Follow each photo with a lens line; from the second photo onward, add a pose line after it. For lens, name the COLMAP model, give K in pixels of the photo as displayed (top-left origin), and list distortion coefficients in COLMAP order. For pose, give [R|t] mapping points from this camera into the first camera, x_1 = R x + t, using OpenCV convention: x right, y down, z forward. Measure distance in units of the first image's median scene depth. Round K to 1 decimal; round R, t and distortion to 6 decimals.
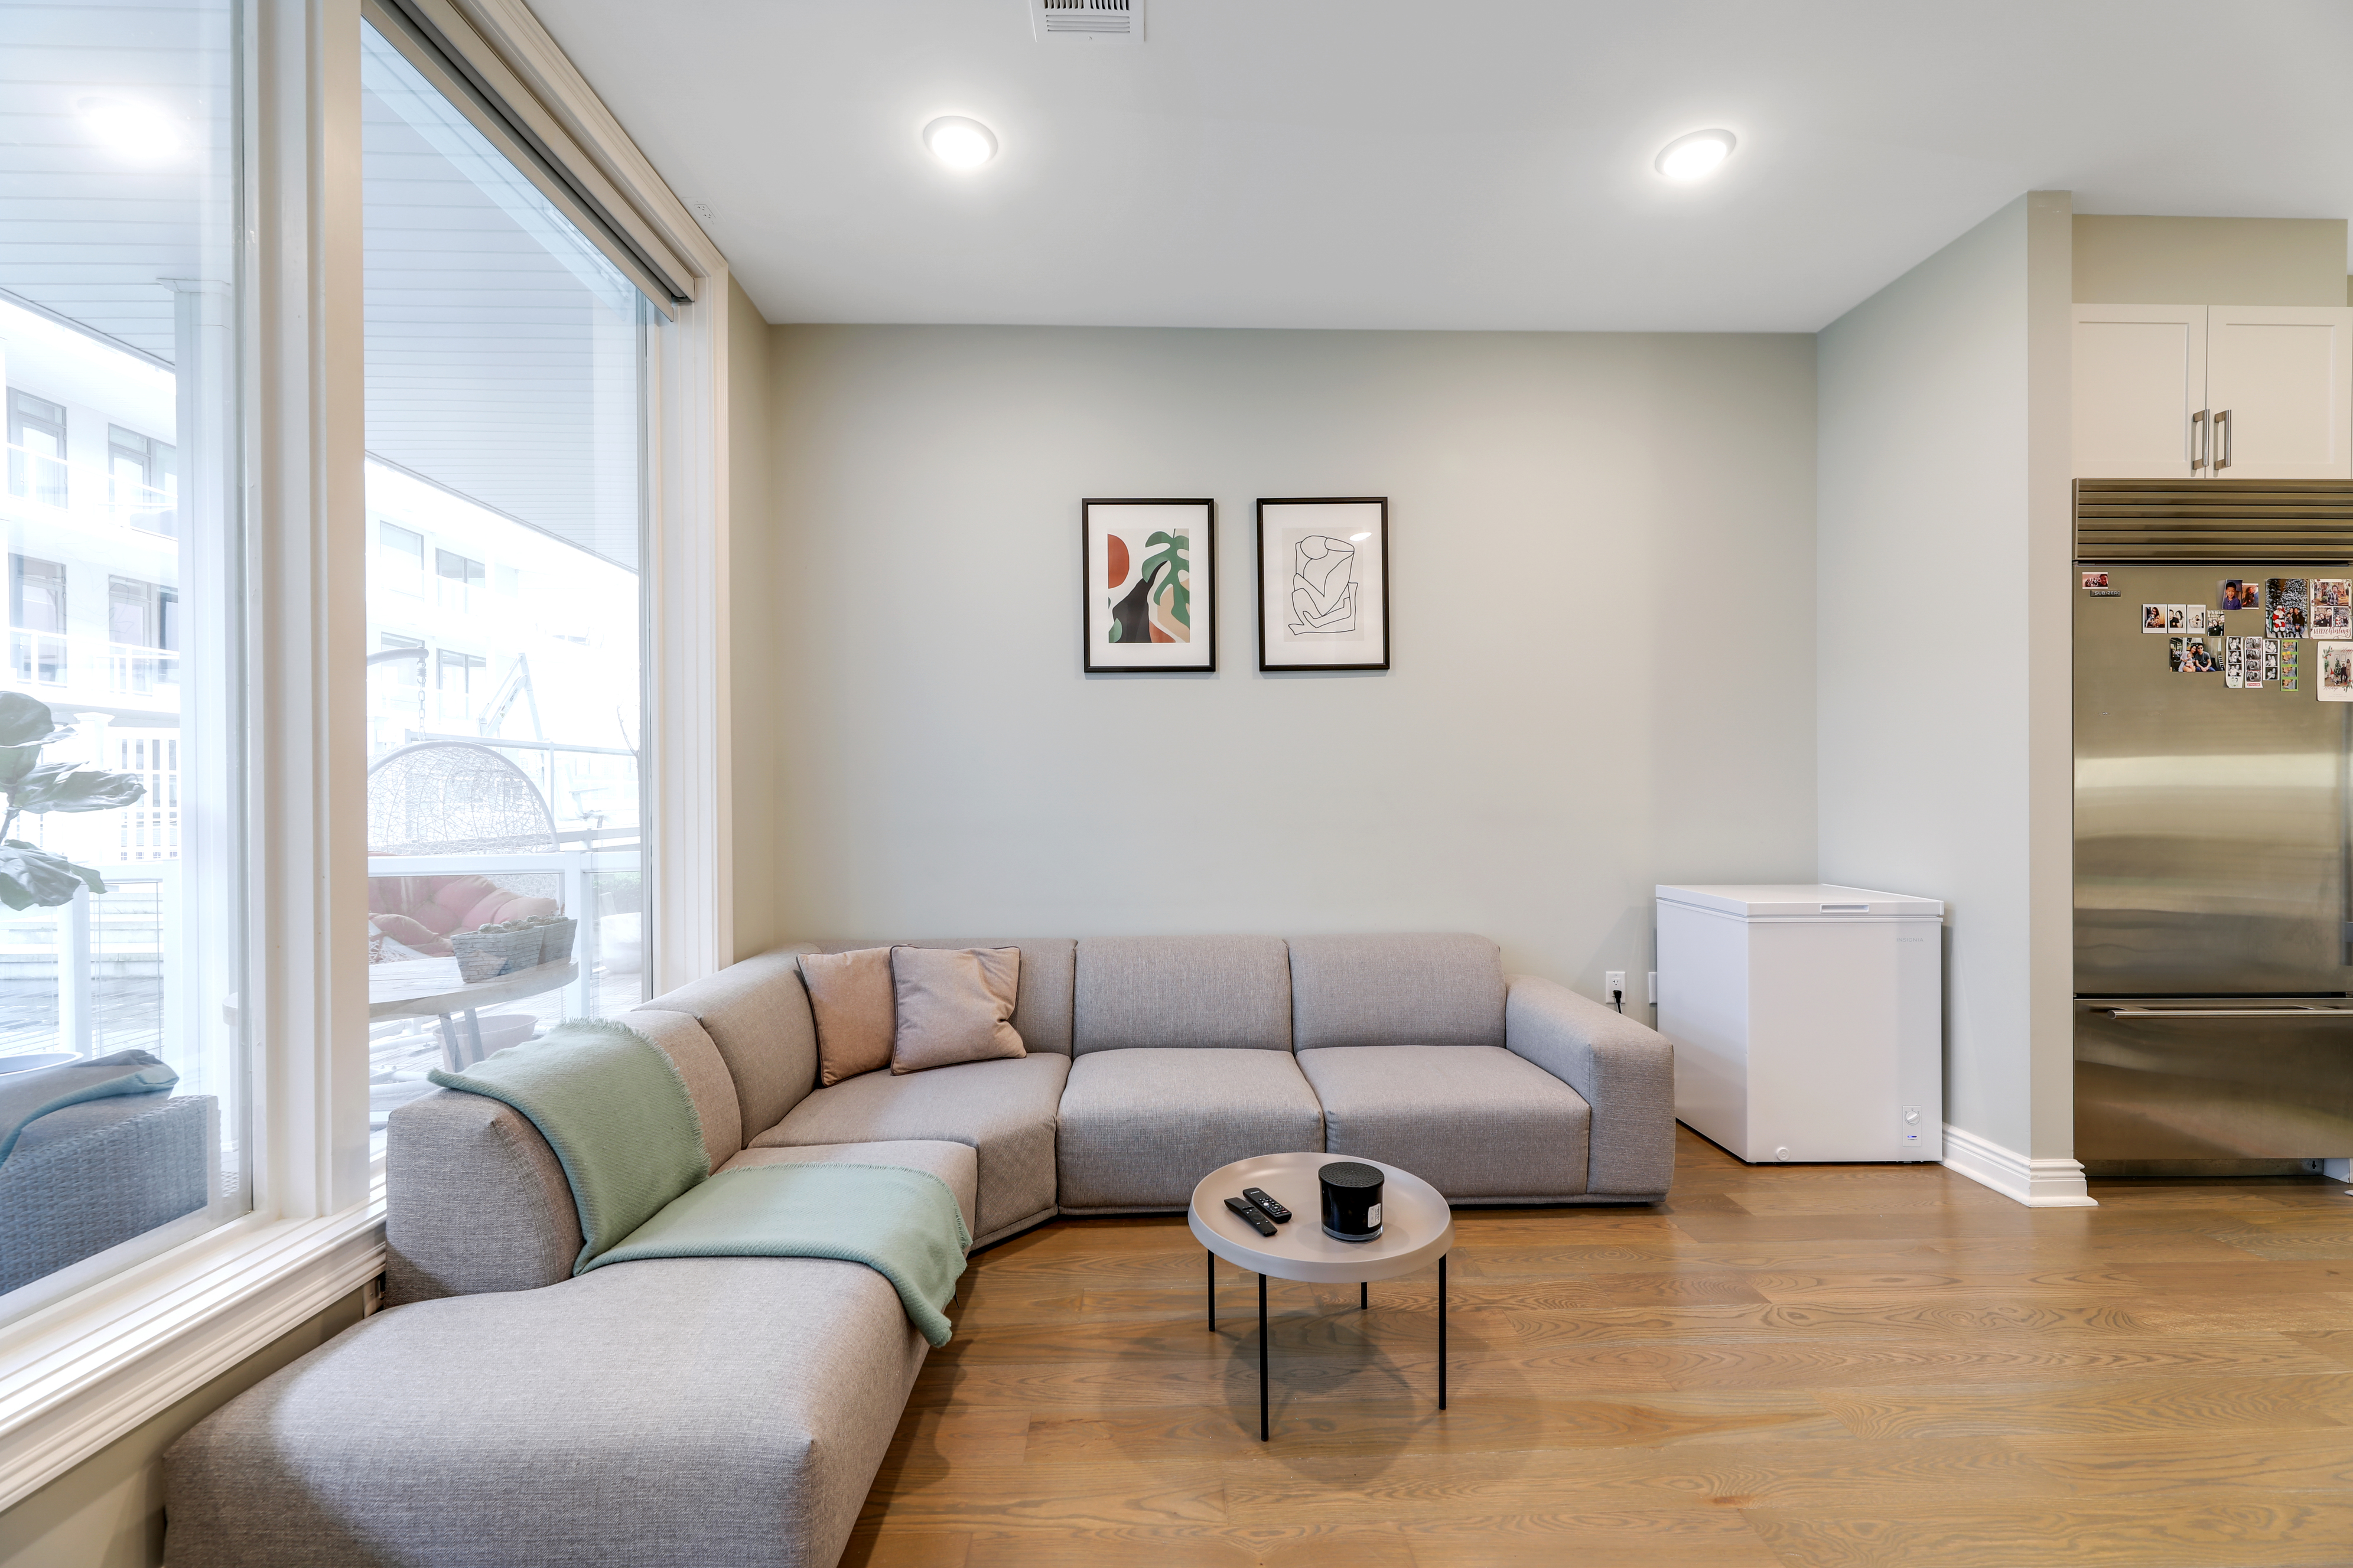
lens RADIAL K [[950.4, 0, 1175.1], [0, 950.4, 795.9], [0, 0, 1]] dist [0.016157, -0.004019]
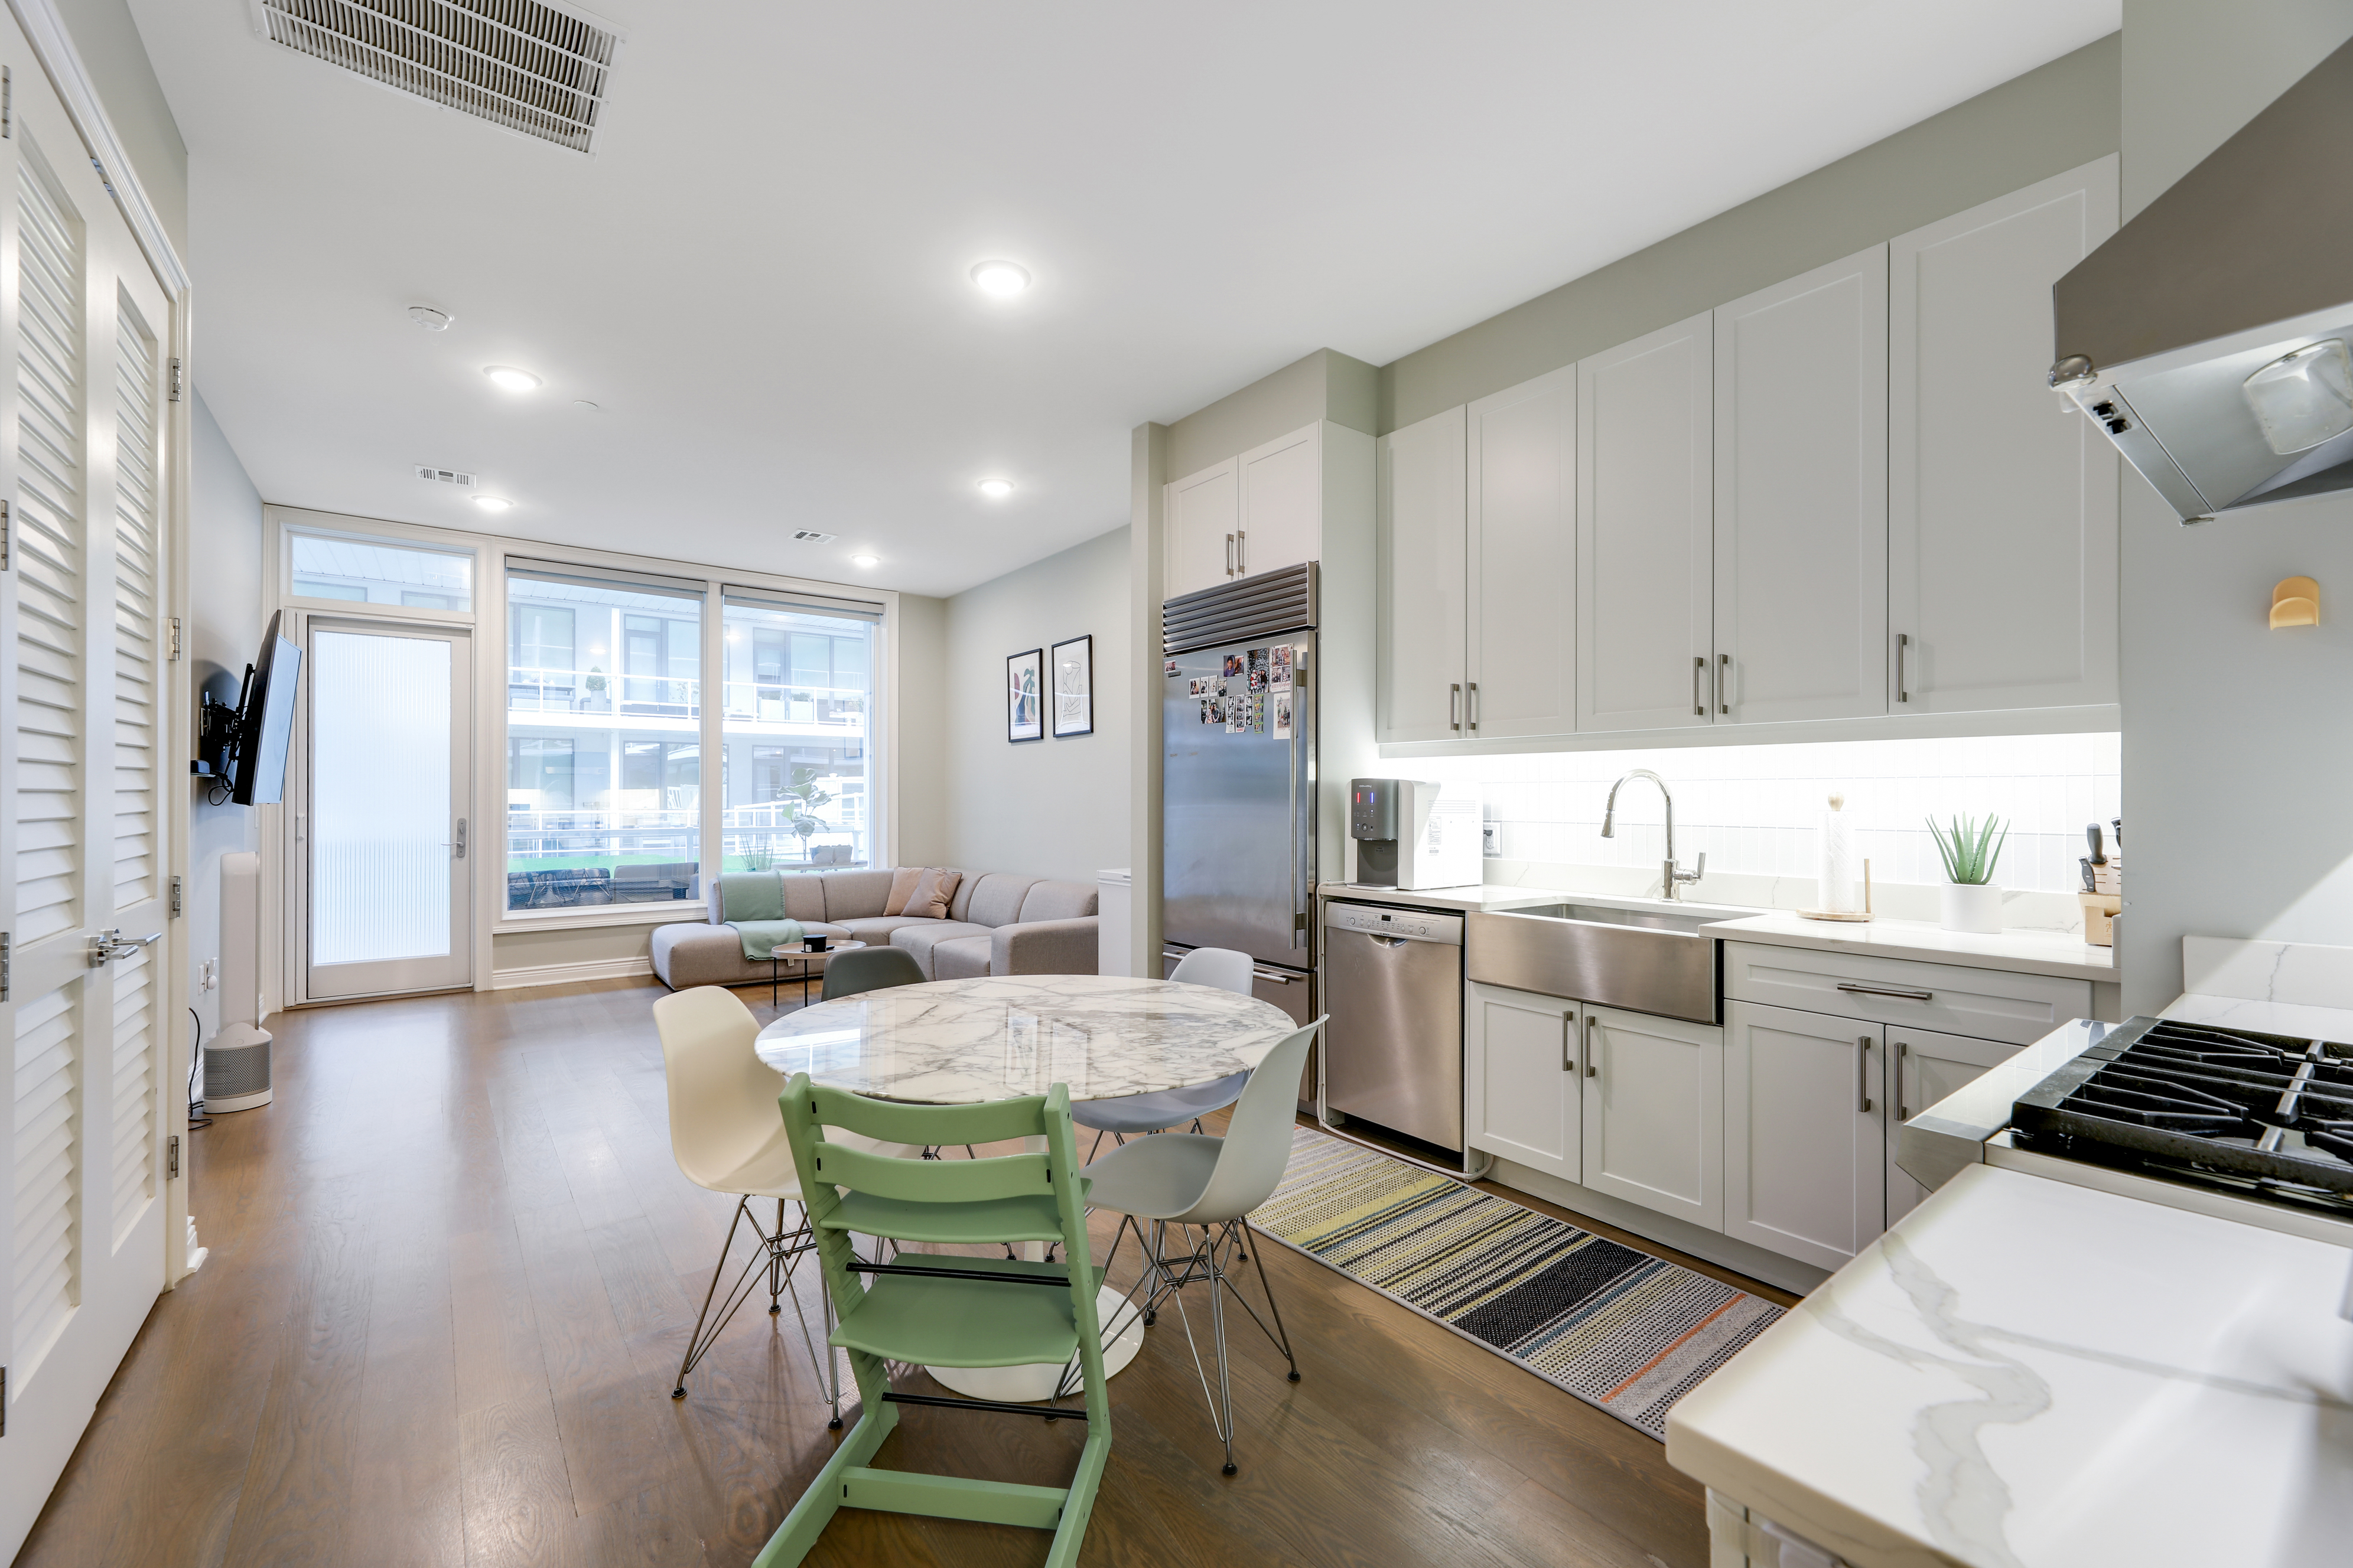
lens RADIAL K [[948.9, 0, 1173.3], [0, 948.9, 795.2], [0, 0, 1]] dist [0.002348, 0.000029]
pose [[0.584428, 0.001002, -0.811445, 2.152570], [-0.006434, 0.999974, -0.003399, -0.017489], [0.811420, 0.007207, 0.584419, 0.137074]]
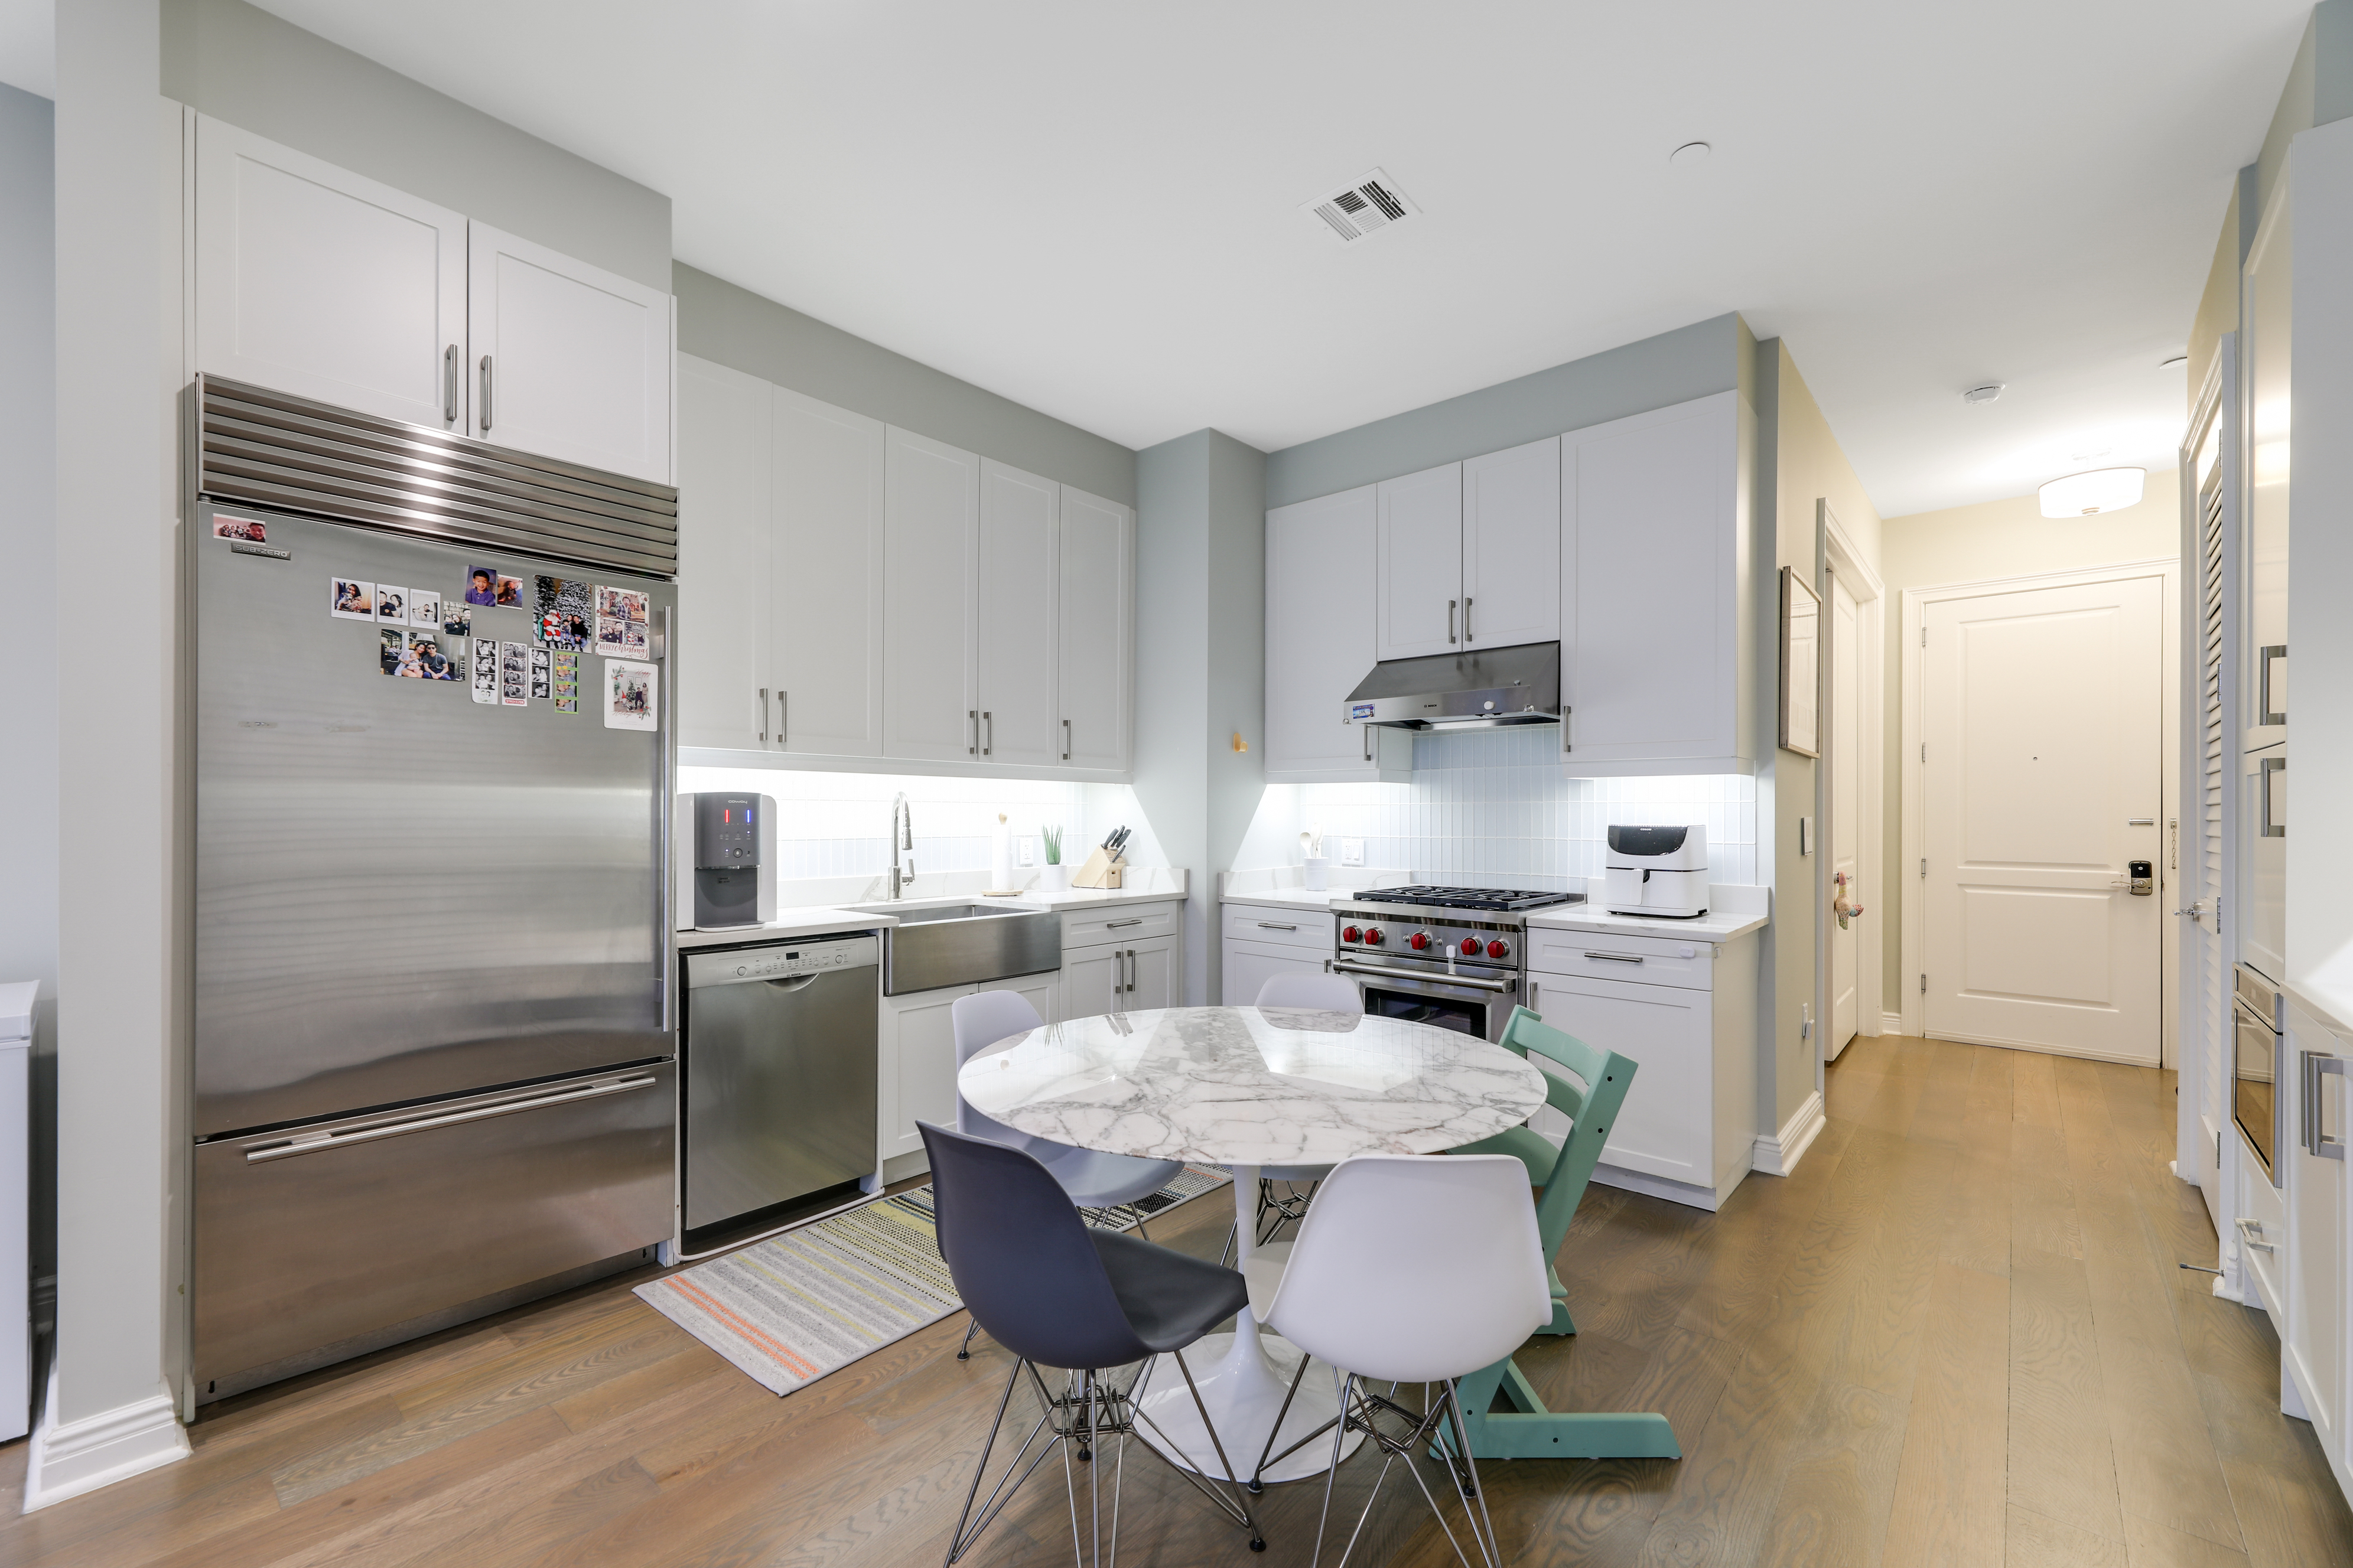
lens RADIAL K [[961.2, 0, 1166.5], [0, 961.2, 814.2], [0, 0, 1]] dist [0.006622, -0.000145]
pose [[0.694550, 0.004648, 0.719429, 0.915044], [-0.001365, 0.999986, -0.005143, -0.017412], [-0.719443, 0.002590, 0.694547, 0.041315]]
